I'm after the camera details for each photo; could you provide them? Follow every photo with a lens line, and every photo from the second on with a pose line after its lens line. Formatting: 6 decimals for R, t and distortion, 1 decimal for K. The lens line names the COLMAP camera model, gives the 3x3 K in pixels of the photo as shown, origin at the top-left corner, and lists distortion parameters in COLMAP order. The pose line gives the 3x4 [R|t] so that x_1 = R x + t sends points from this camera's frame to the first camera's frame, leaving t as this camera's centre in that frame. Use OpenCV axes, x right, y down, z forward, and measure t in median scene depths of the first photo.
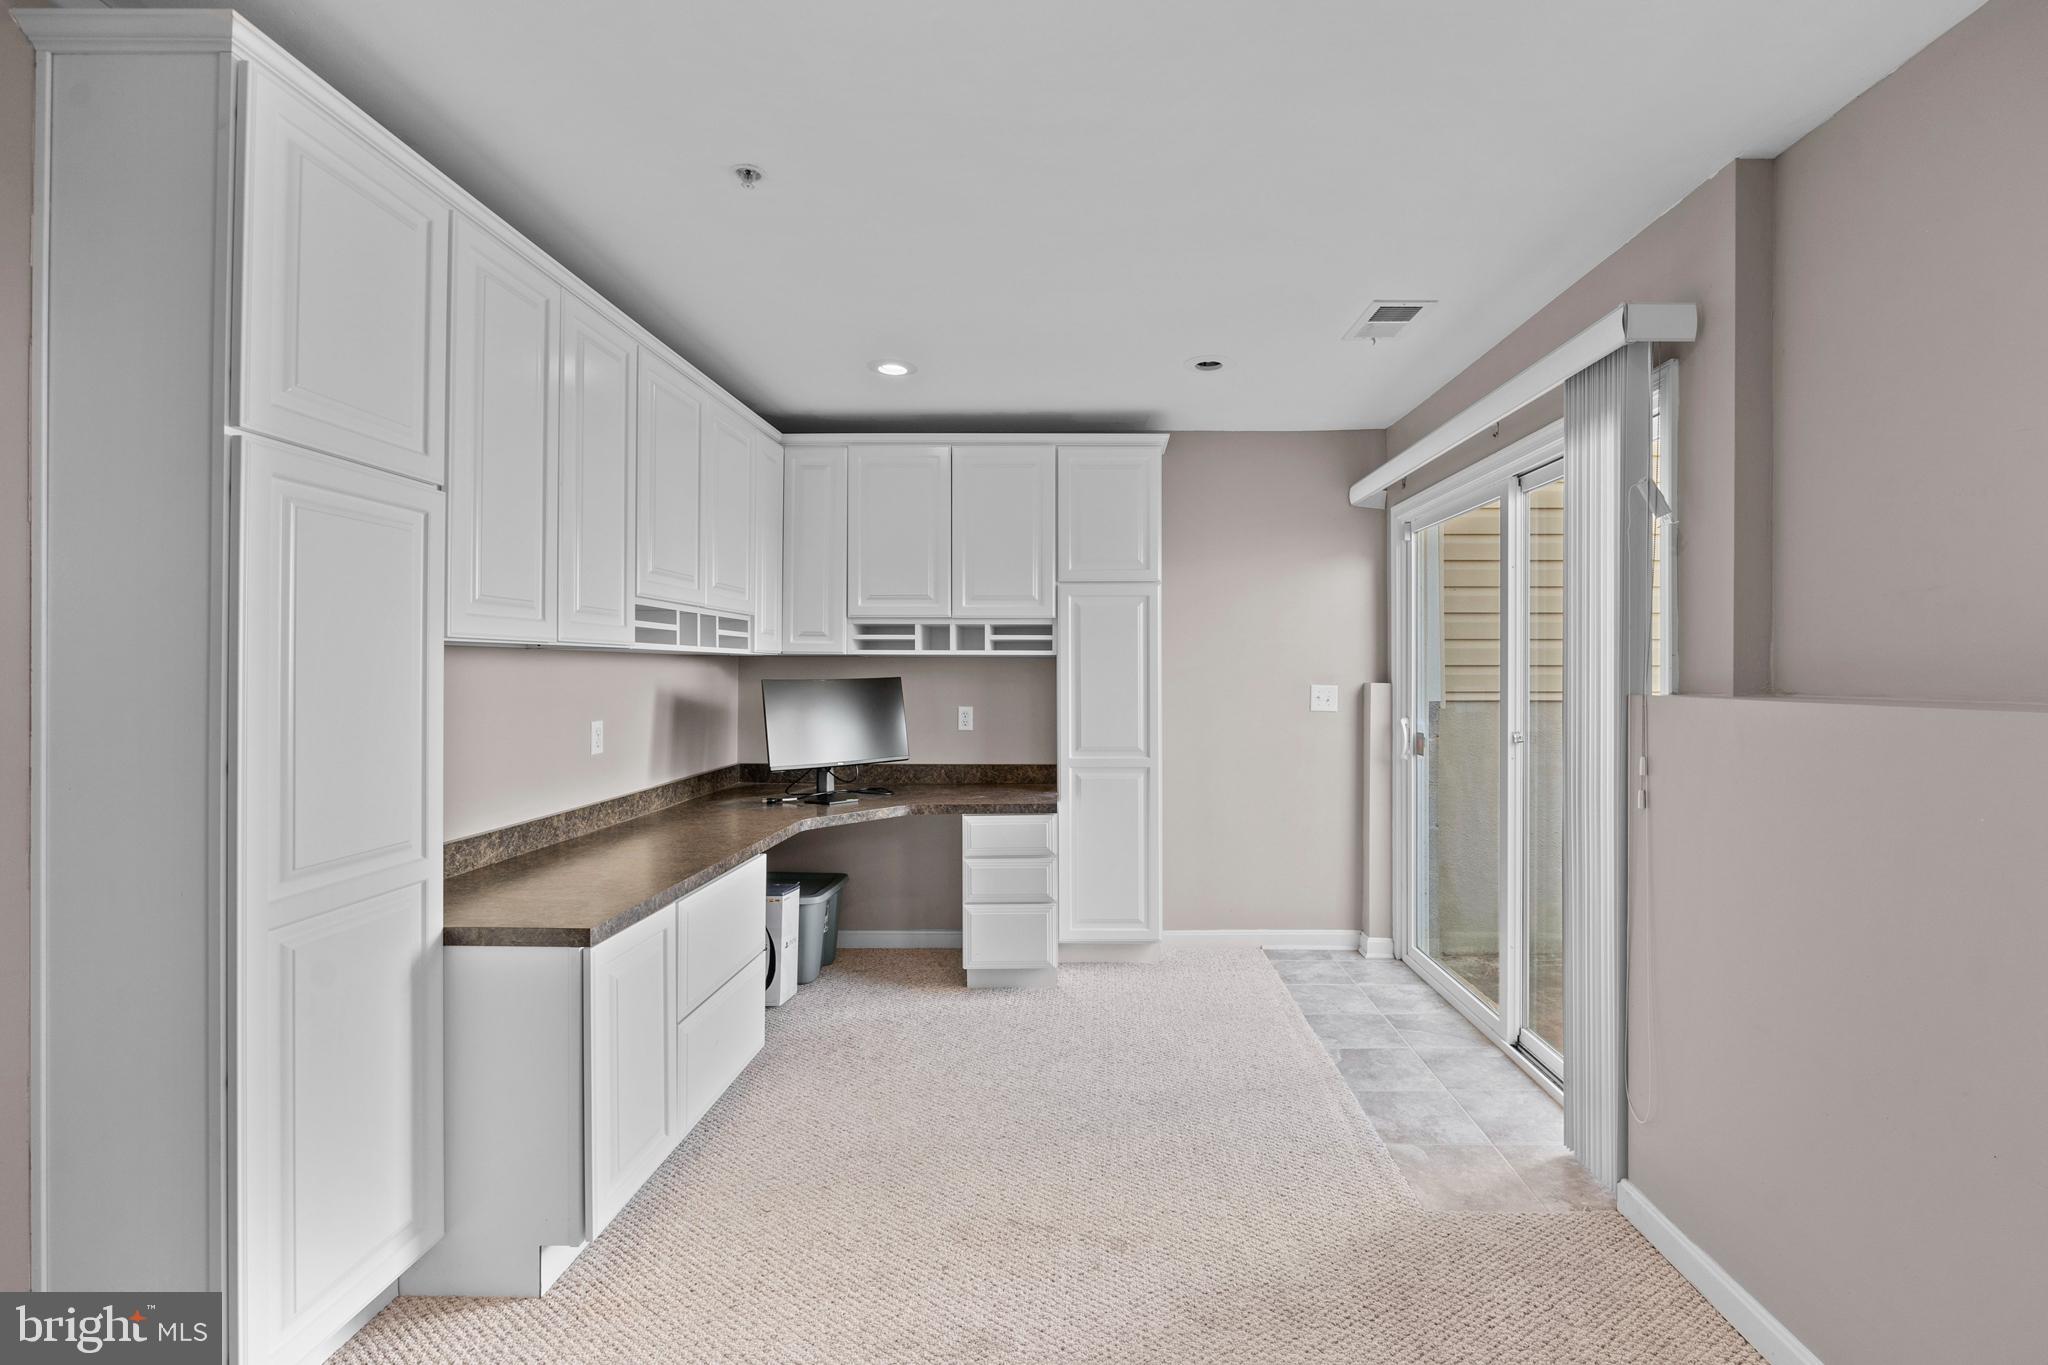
lens RADIAL K [[851.1, 0, 1026.3], [0, 851.1, 665.3], [0, 0, 1]] dist [0.002111, 0.000264]
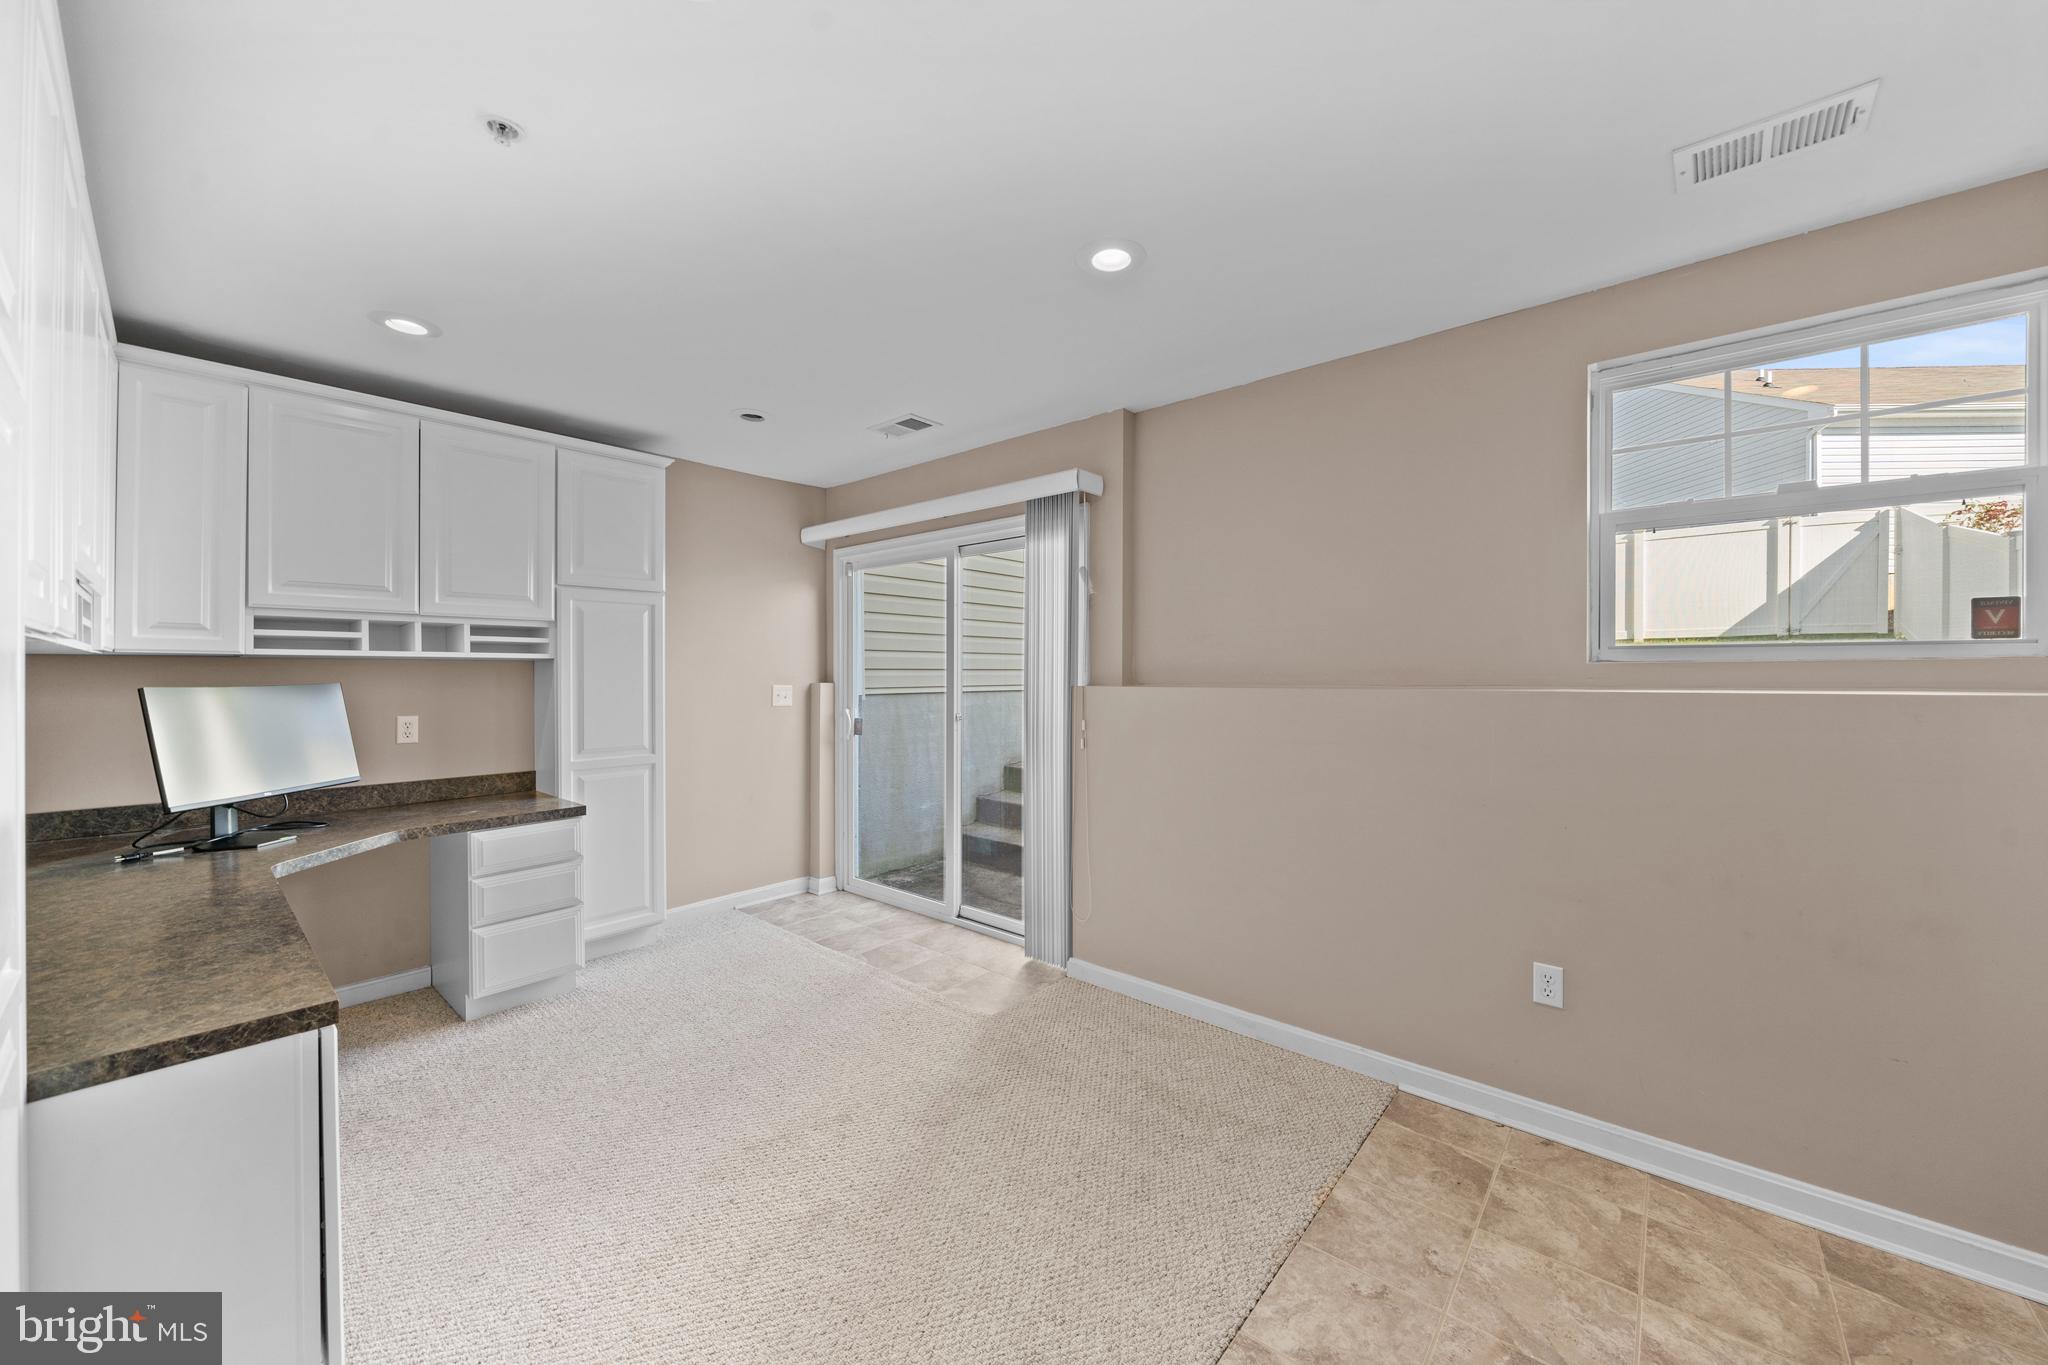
lens RADIAL K [[724.7, 0, 1031.7], [0, 724.7, 670.1], [0, 0, 1]] dist [0.014023, -0.000050]
pose [[0.667274, 0.000798, 0.744812, -0.231134], [-0.001243, 0.999999, 0.000042, 0.000724], [-0.744811, -0.000954, 0.667275, 0.023075]]
